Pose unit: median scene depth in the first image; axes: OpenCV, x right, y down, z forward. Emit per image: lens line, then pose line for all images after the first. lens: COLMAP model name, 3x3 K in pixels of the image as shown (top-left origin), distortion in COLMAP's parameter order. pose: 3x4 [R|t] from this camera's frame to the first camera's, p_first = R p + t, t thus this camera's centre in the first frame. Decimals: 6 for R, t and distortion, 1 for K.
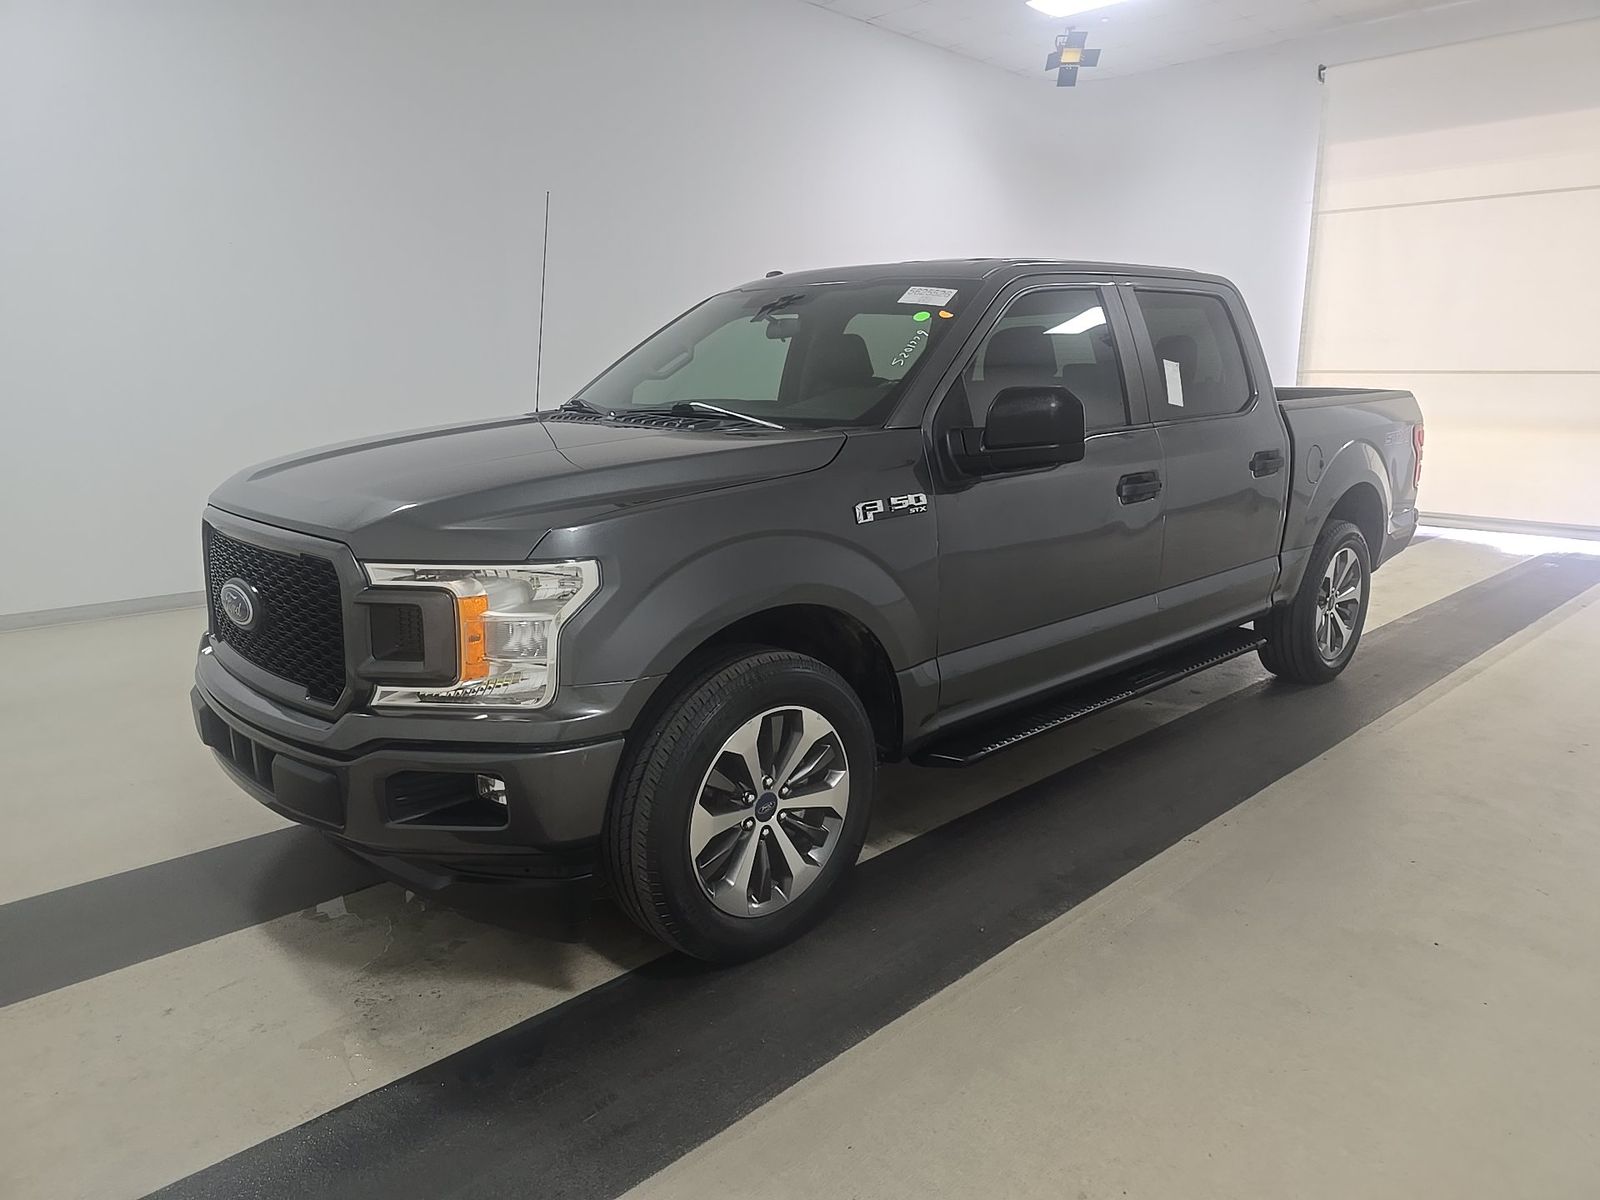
lens RADIAL K [[1074.2, 0, 809.1], [0, 1074.2, 601.4], [0, 0, 1]] dist [0.052754, -0.045403]
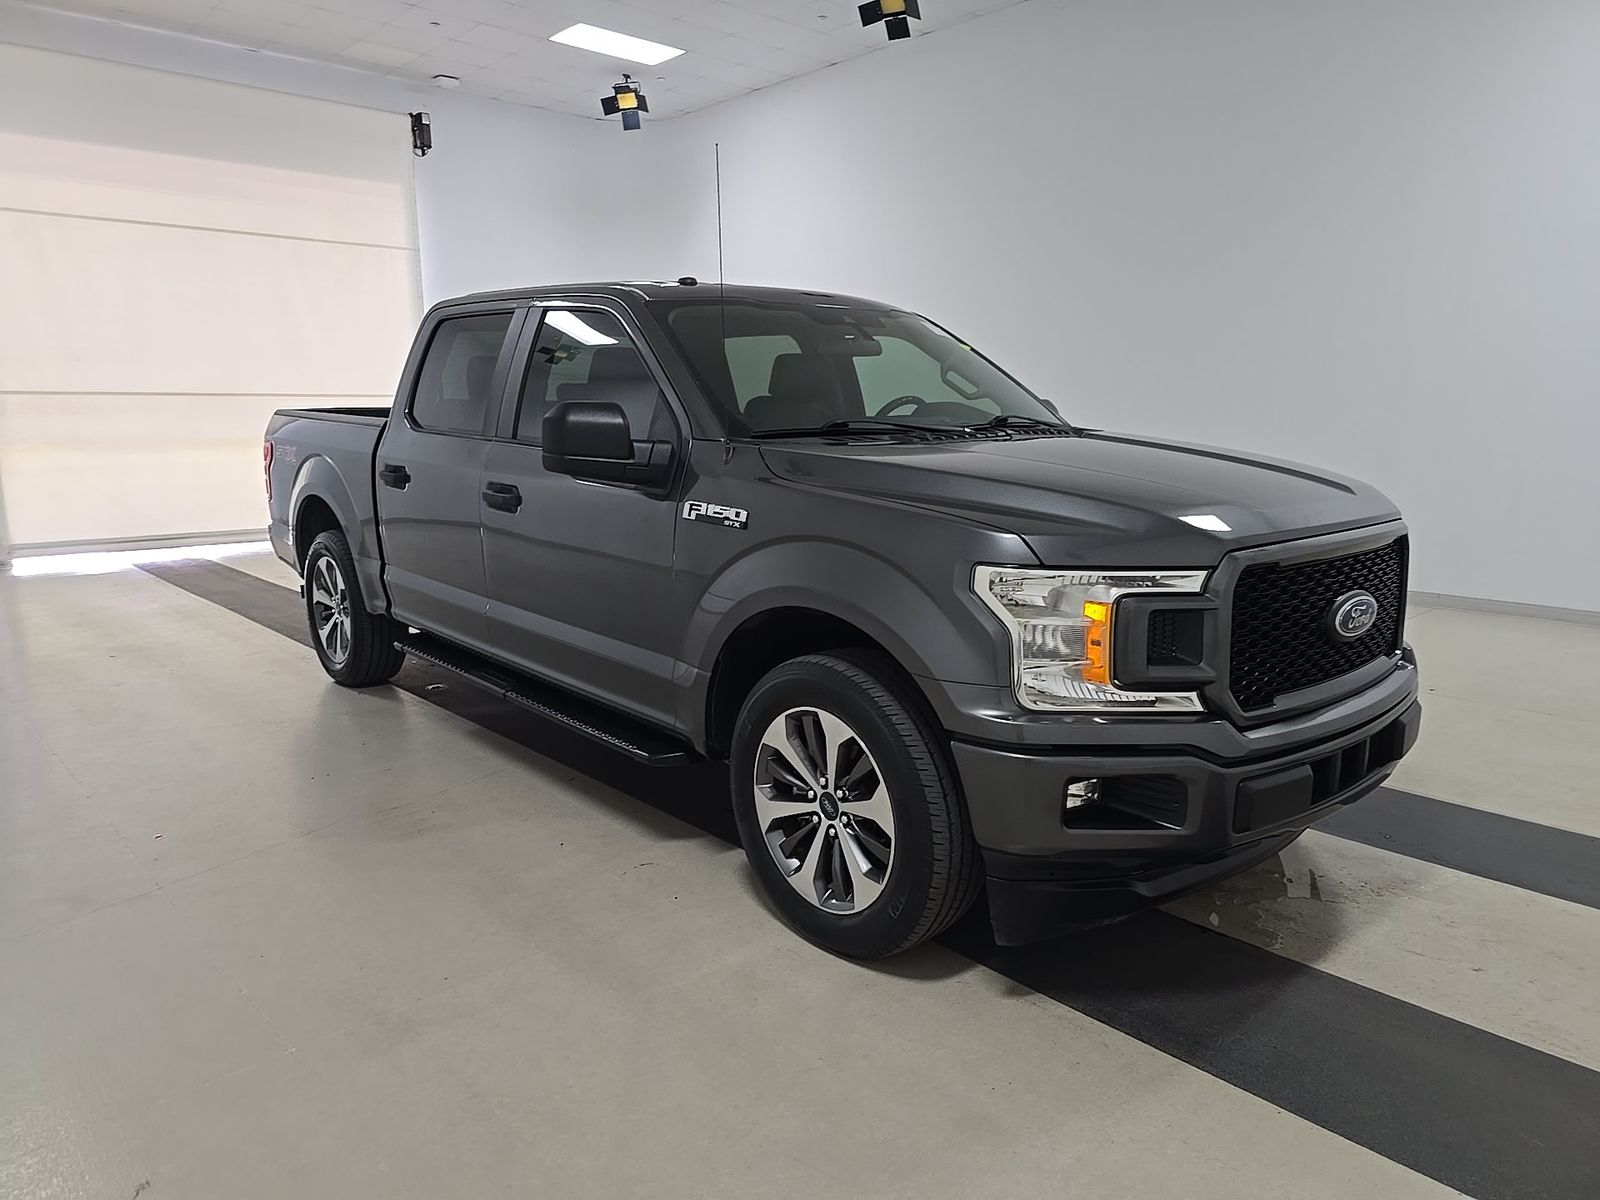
lens RADIAL K [[1074.2, 0, 809.1], [0, 1074.2, 601.4], [0, 0, 1]] dist [0.052754, -0.045403]
pose [[0.045349, -0.190646, 0.980611, -1.448816], [0.212293, 0.961038, 0.177023, -0.281251], [-0.976153, 0.200149, 0.084055, 1.331476]]
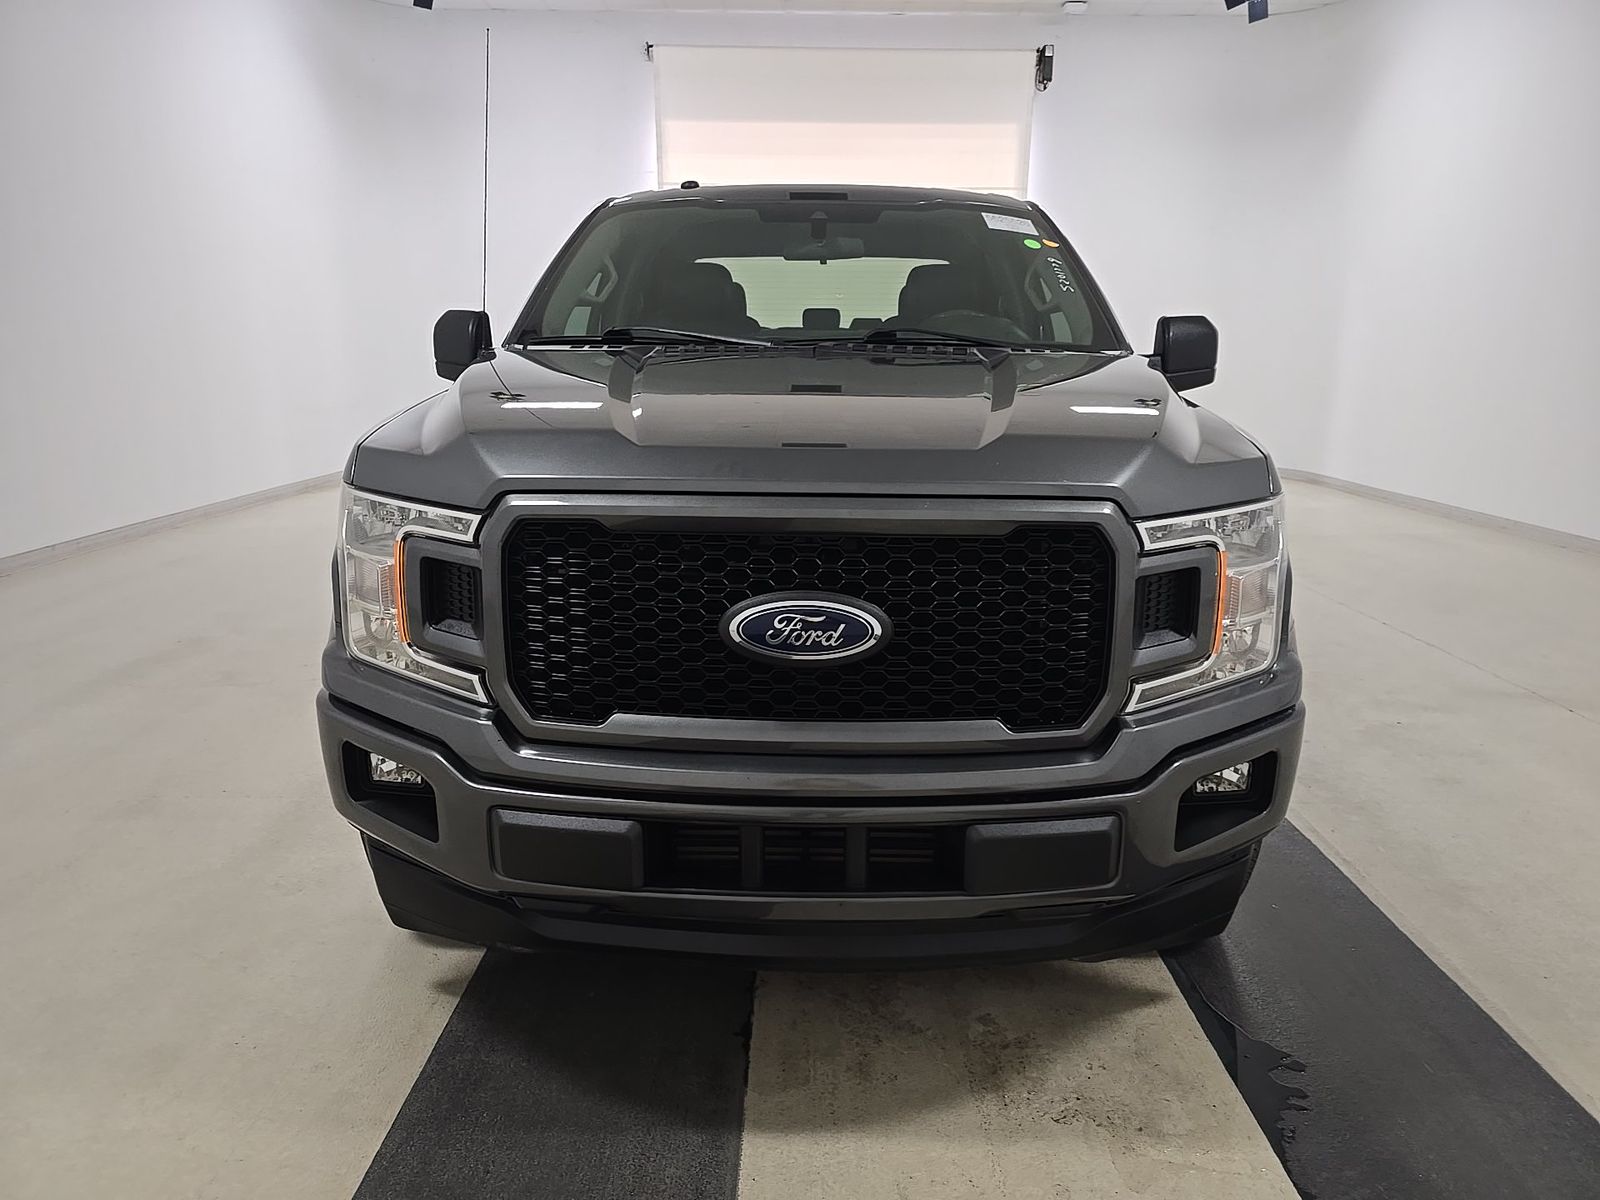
lens RADIAL K [[1074.2, 0, 809.1], [0, 1074.2, 601.4], [0, 0, 1]] dist [0.052754, -0.045403]
pose [[0.708705, -0.160622, 0.686977, -0.899852], [0.141771, 0.986299, 0.084352, -0.063446], [-0.691113, 0.037613, 0.721767, 0.515219]]
